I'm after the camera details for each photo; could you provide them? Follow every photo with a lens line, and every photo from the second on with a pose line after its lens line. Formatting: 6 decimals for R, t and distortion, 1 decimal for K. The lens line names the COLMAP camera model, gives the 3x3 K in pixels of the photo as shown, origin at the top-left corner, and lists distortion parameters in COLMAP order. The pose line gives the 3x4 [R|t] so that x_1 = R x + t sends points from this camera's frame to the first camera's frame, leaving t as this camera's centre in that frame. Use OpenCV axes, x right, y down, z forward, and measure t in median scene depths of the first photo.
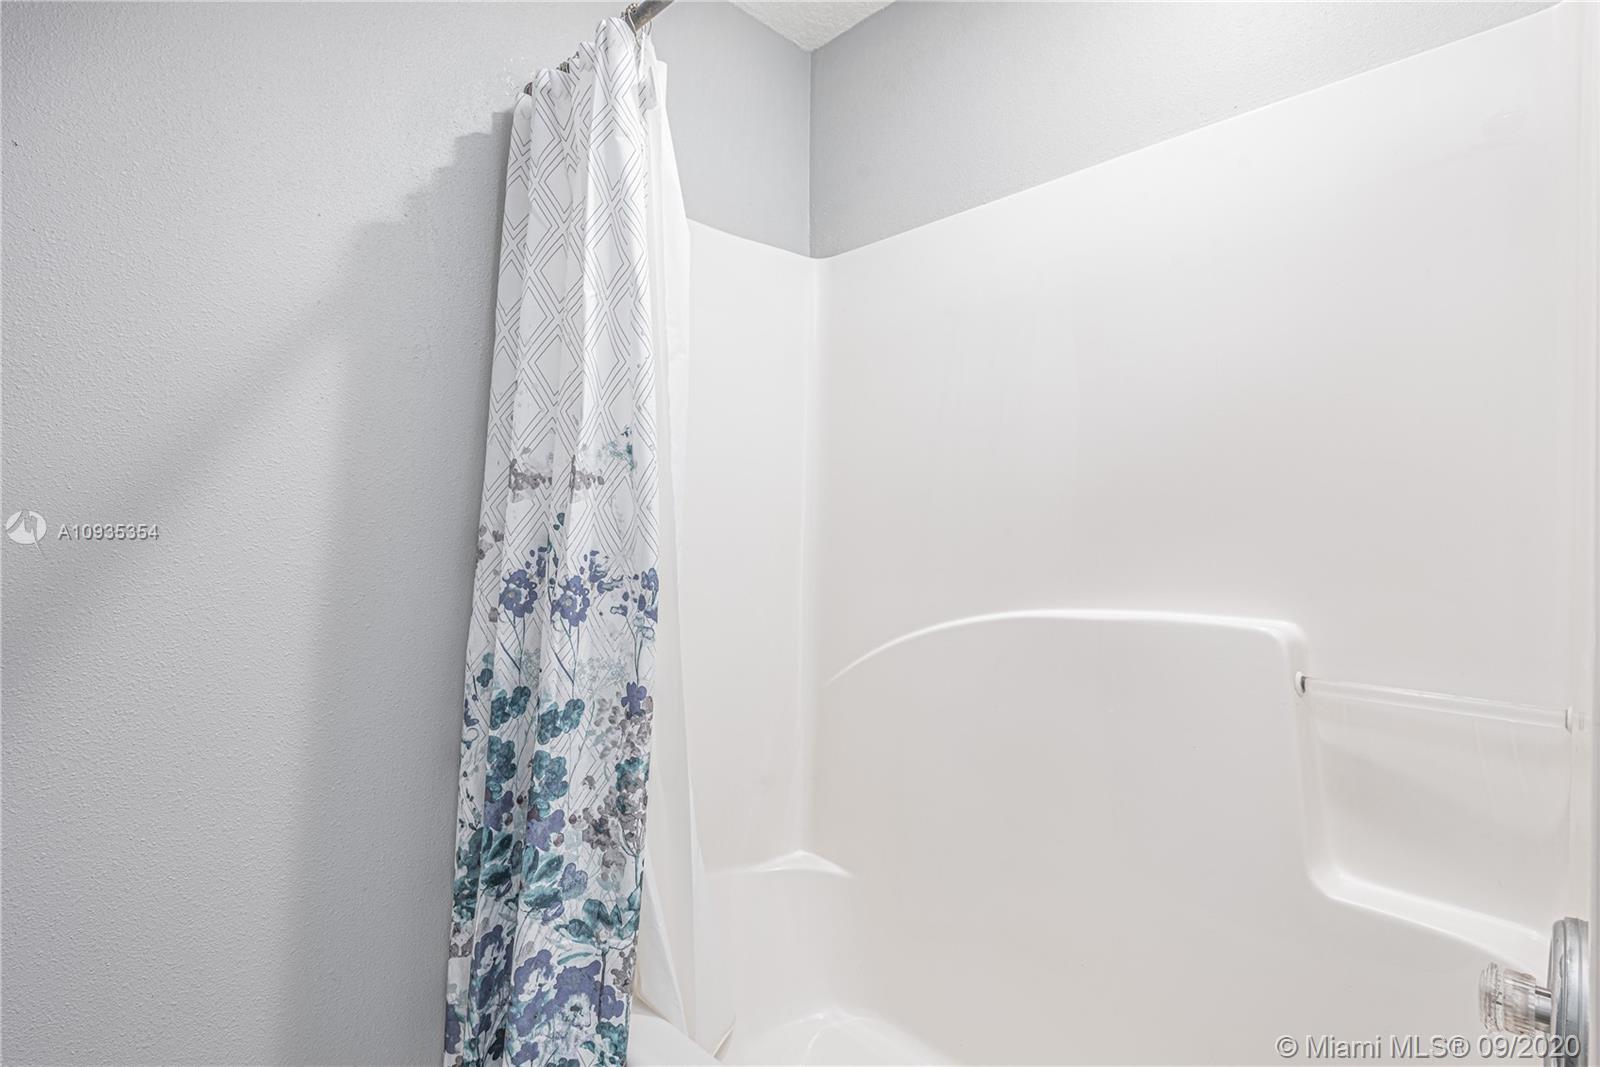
lens RADIAL K [[734.2, 0, 813.2], [0, 734.2, 517.2], [0, 0, 1]] dist [0.005862, -0.000601]
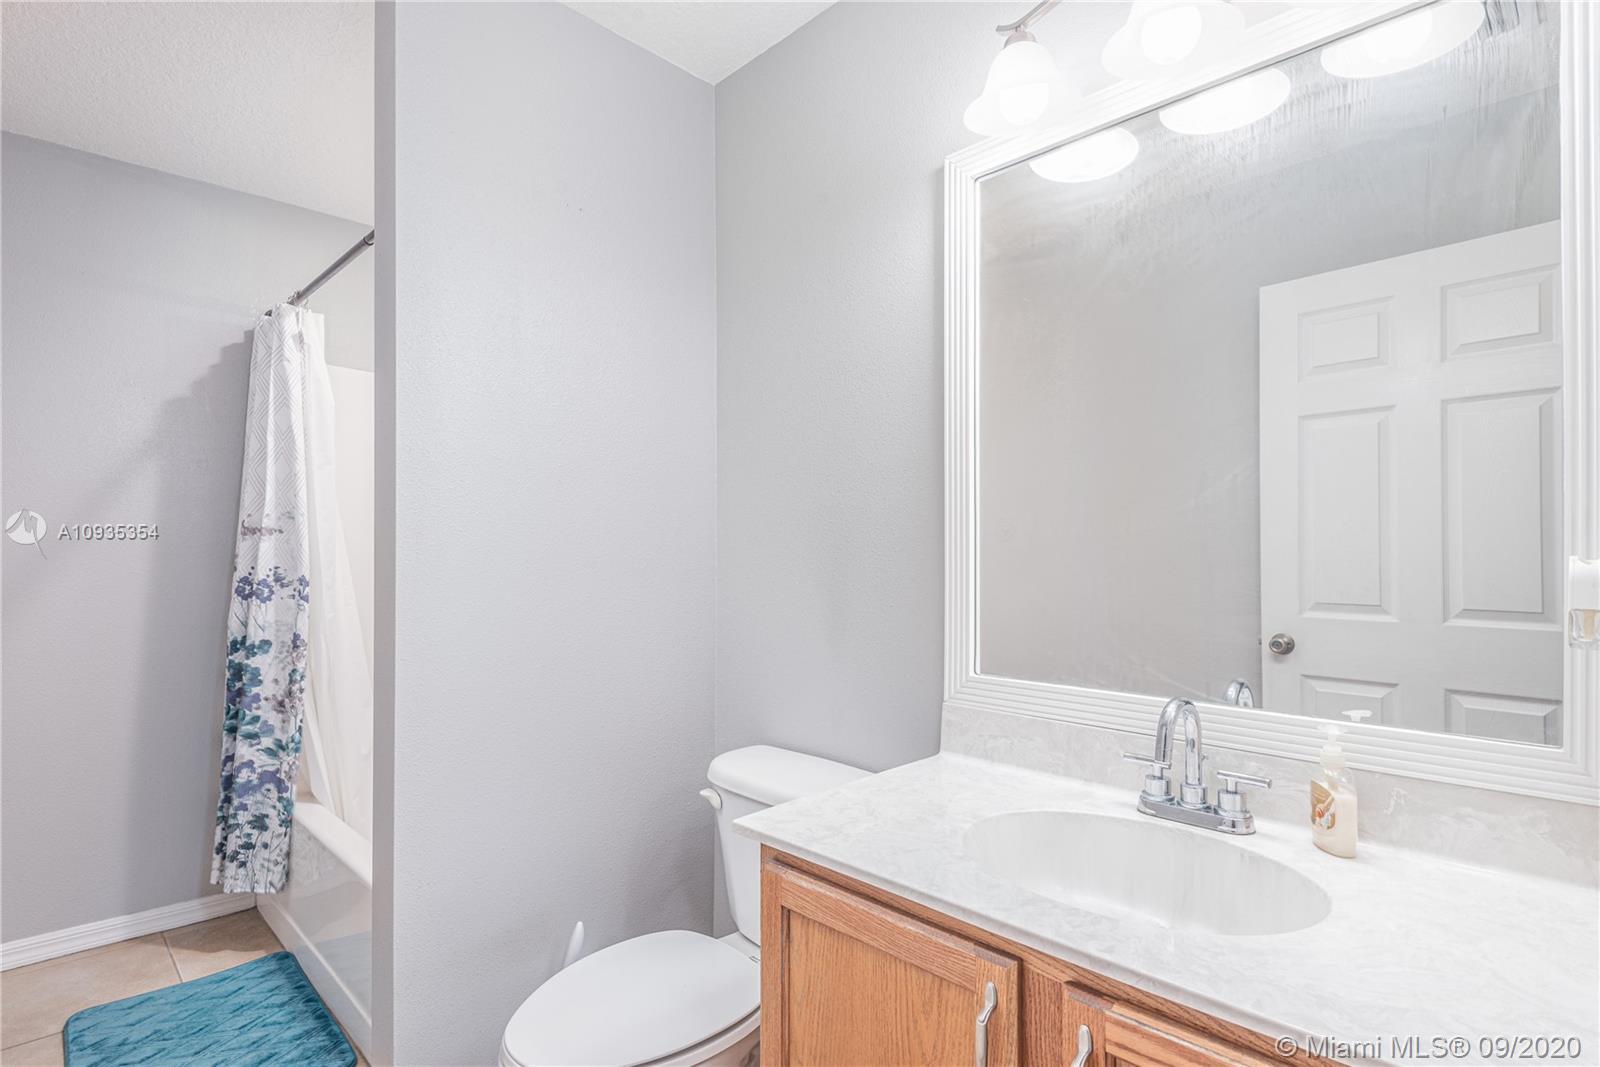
lens RADIAL K [[801.7, 0, 788.1], [0, 801.7, 547.8], [0, 0, 1]] dist [-0.019864, -0.000309]
pose [[0.999879, 0.000285, -0.015579, 1.149618], [-0.000107, 0.999935, 0.011414, -0.031271], [0.015581, -0.011411, 0.999813, -1.166972]]
